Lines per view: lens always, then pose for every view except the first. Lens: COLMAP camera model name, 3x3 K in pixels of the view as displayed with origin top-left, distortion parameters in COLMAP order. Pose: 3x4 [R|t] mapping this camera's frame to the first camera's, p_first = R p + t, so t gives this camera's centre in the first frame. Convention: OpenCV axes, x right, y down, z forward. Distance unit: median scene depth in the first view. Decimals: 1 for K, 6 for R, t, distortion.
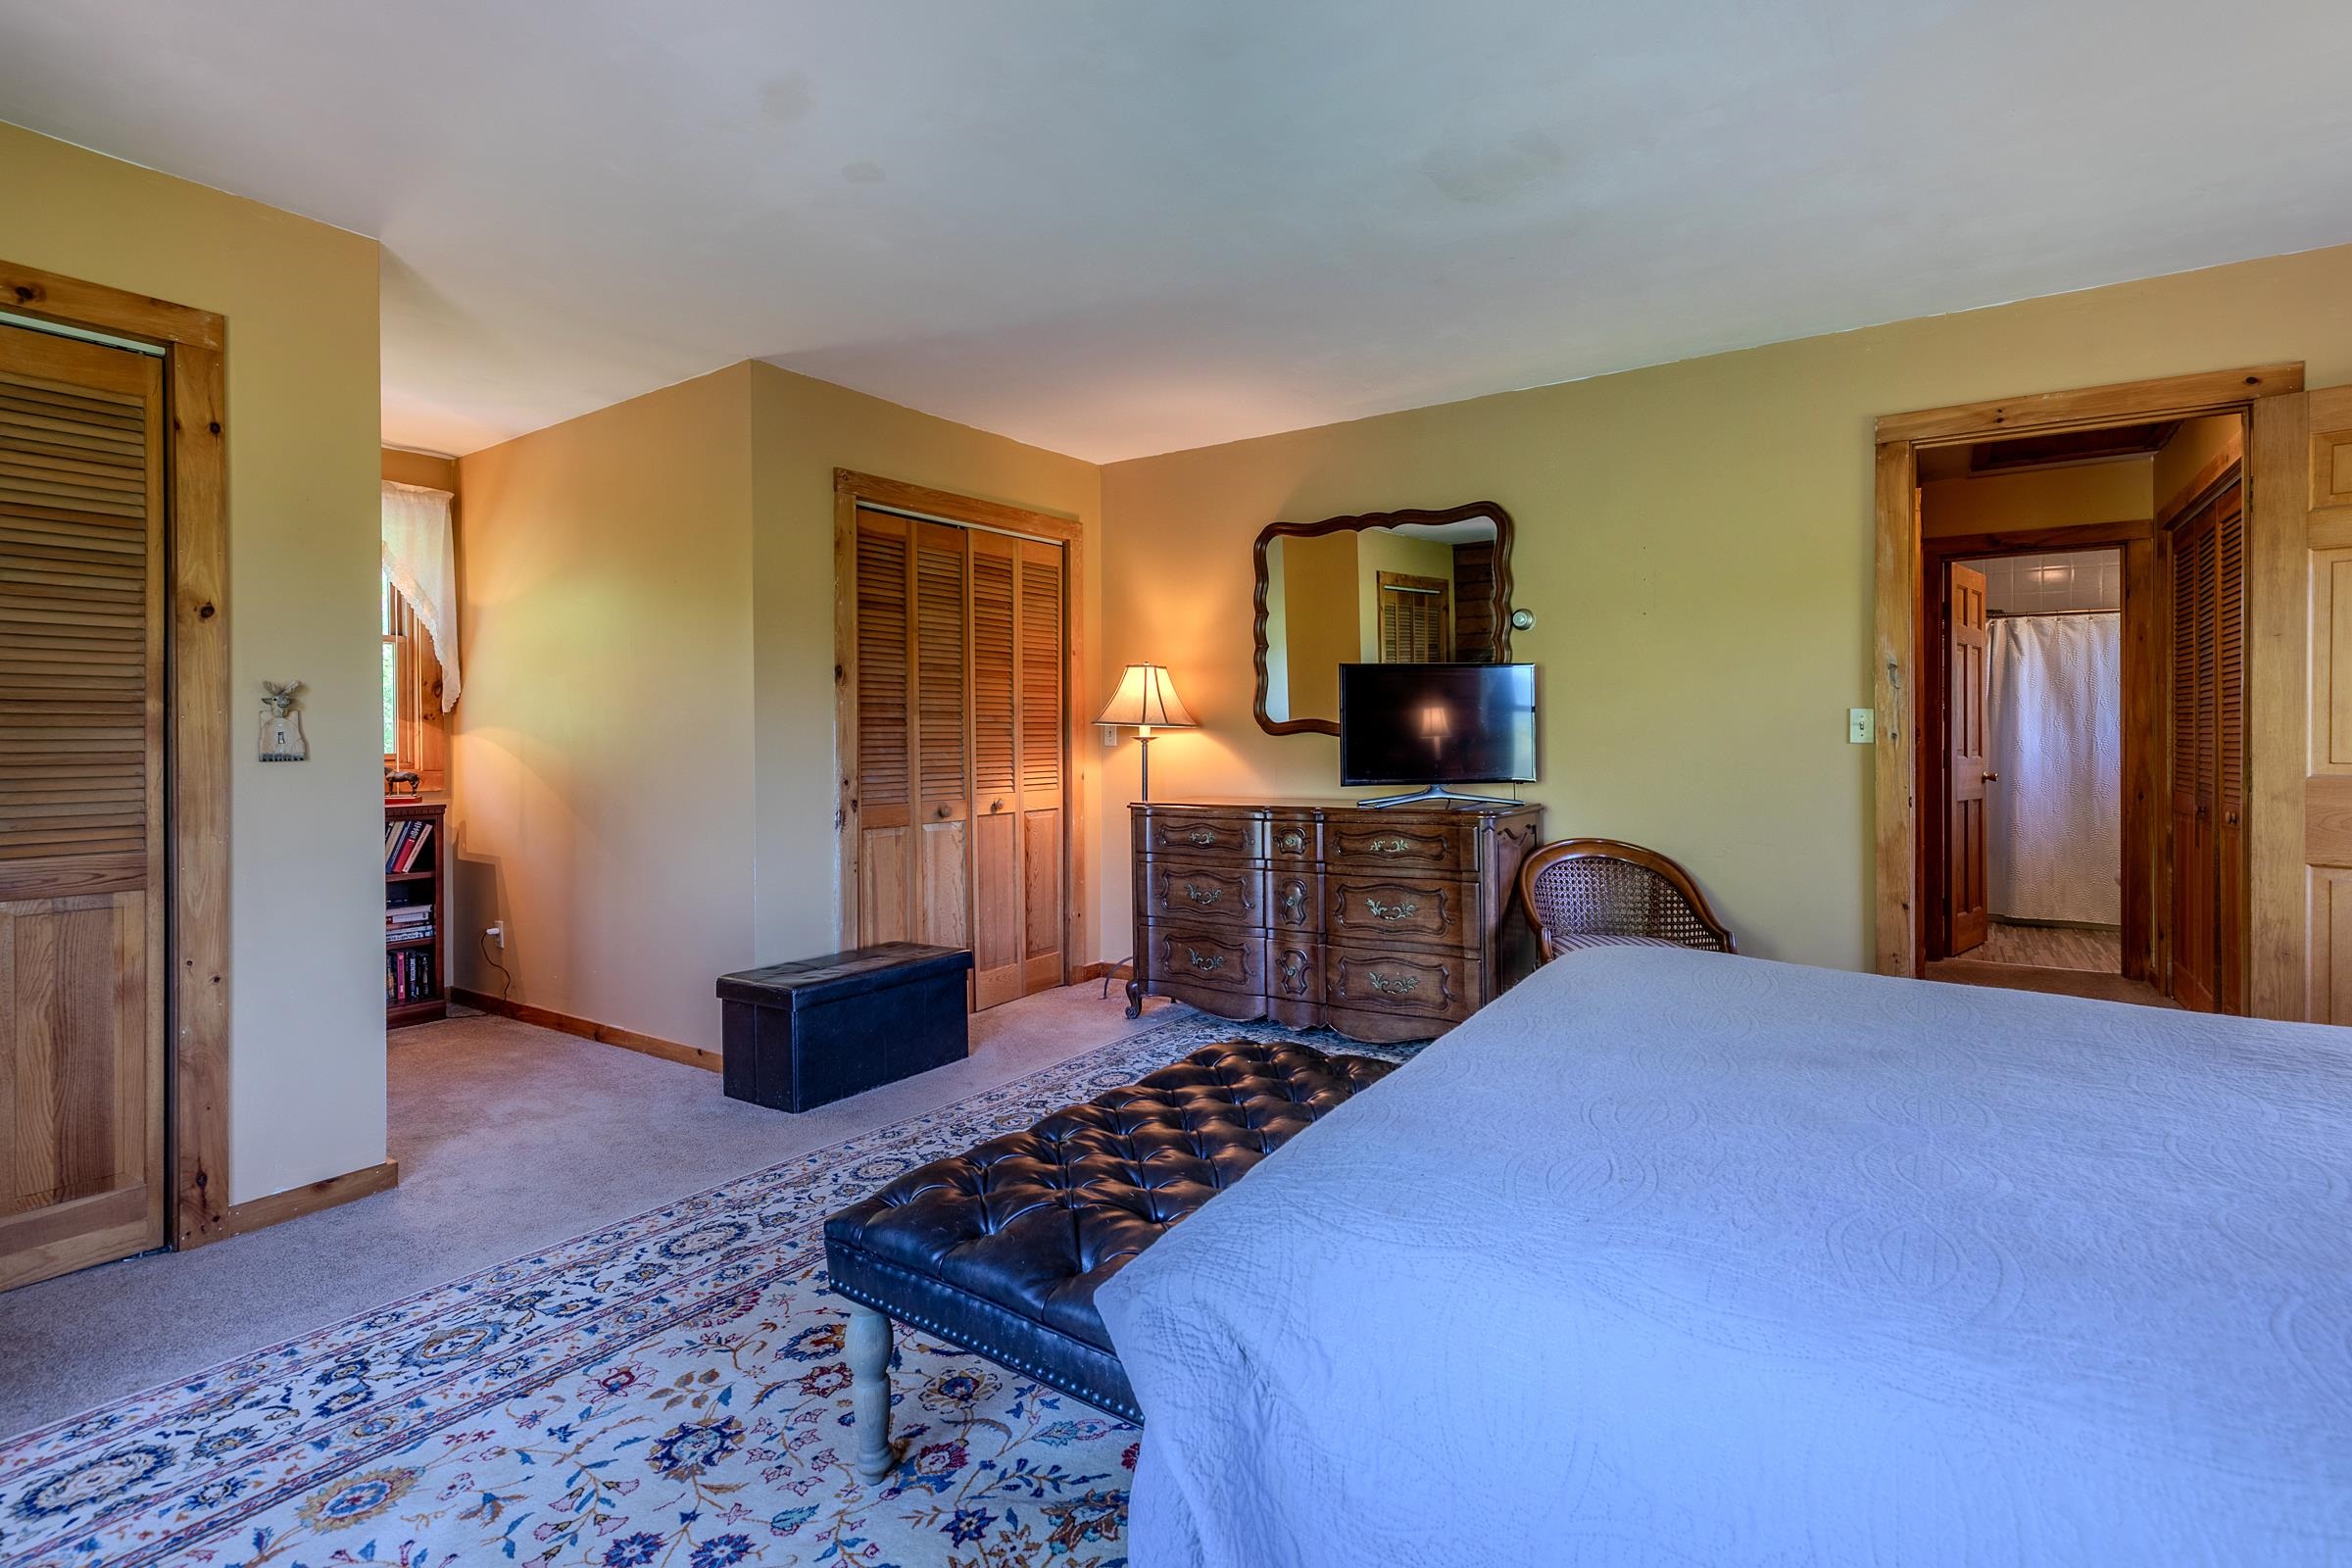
lens RADIAL K [[1132.7, 0, 1167.9], [0, 1132.7, 755.4], [0, 0, 1]] dist [0.005271, 0.001672]
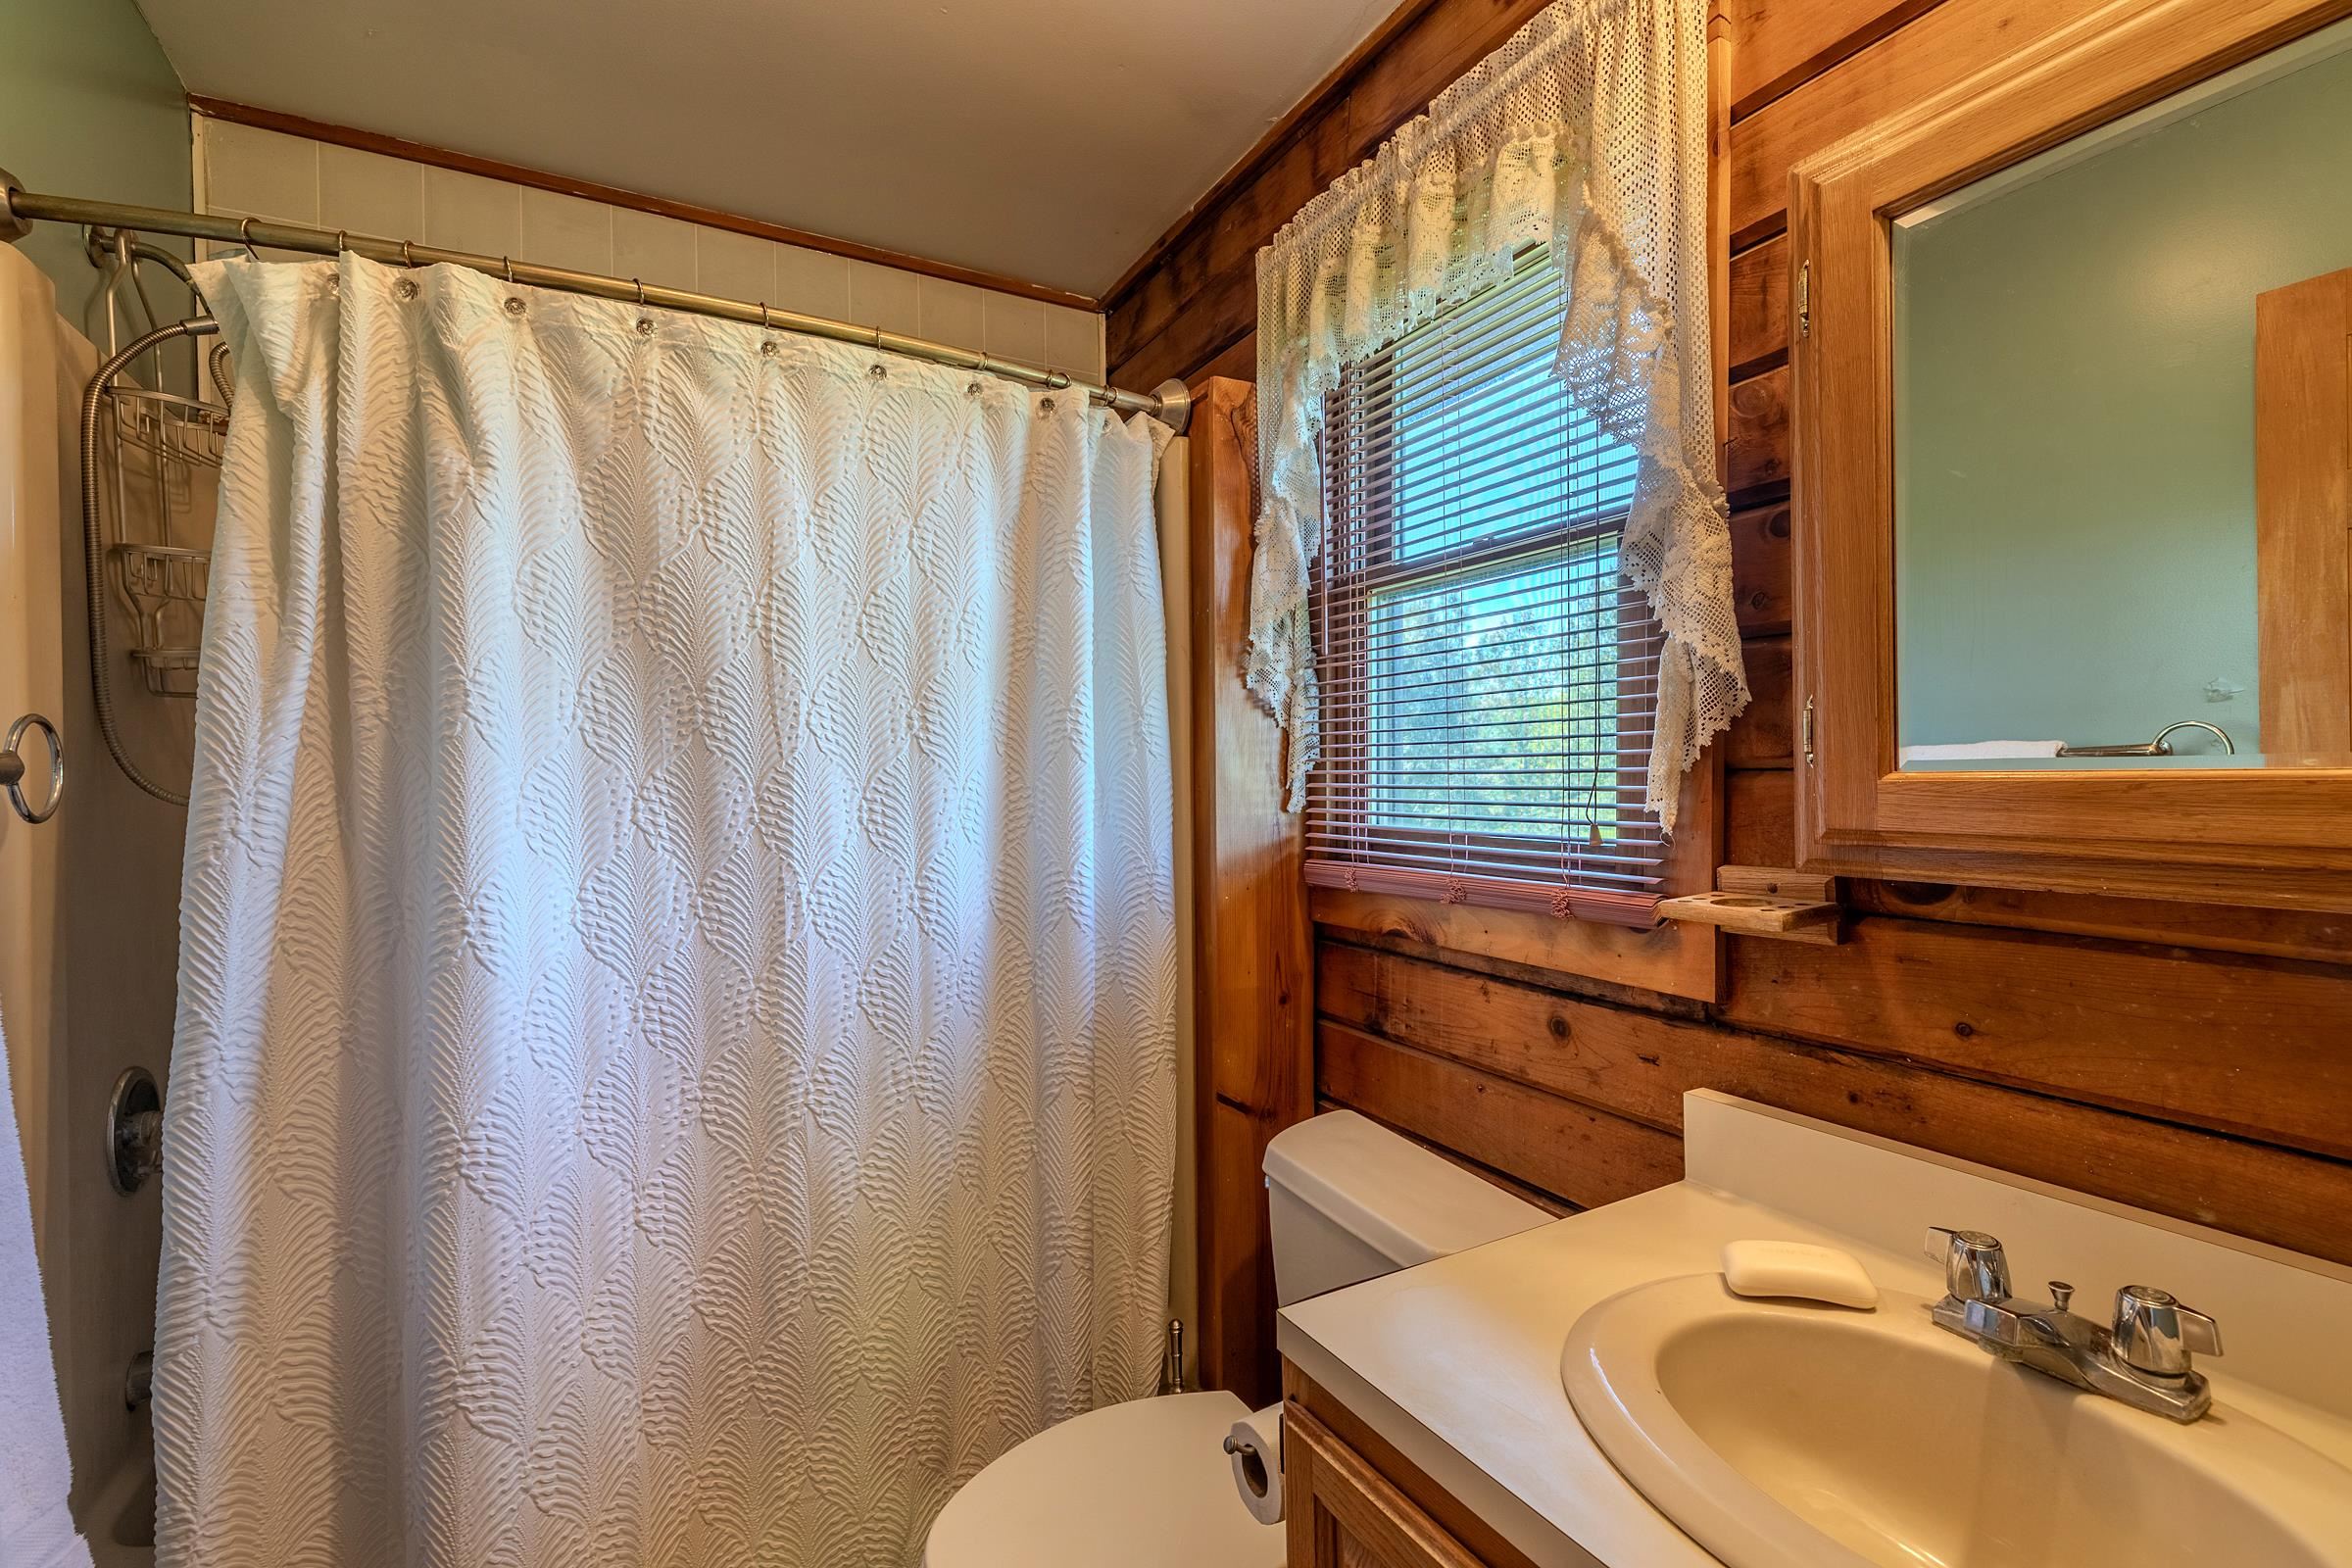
lens RADIAL K [[1068.8, 0, 1165.3], [0, 1068.8, 786.3], [0, 0, 1]] dist [0.006262, 0.001004]
pose [[0.461290, -0.003793, 0.887241, 0.646968], [0.014042, 0.999897, -0.003026, -0.031847], [-0.887138, 0.013855, 0.461296, 0.818586]]
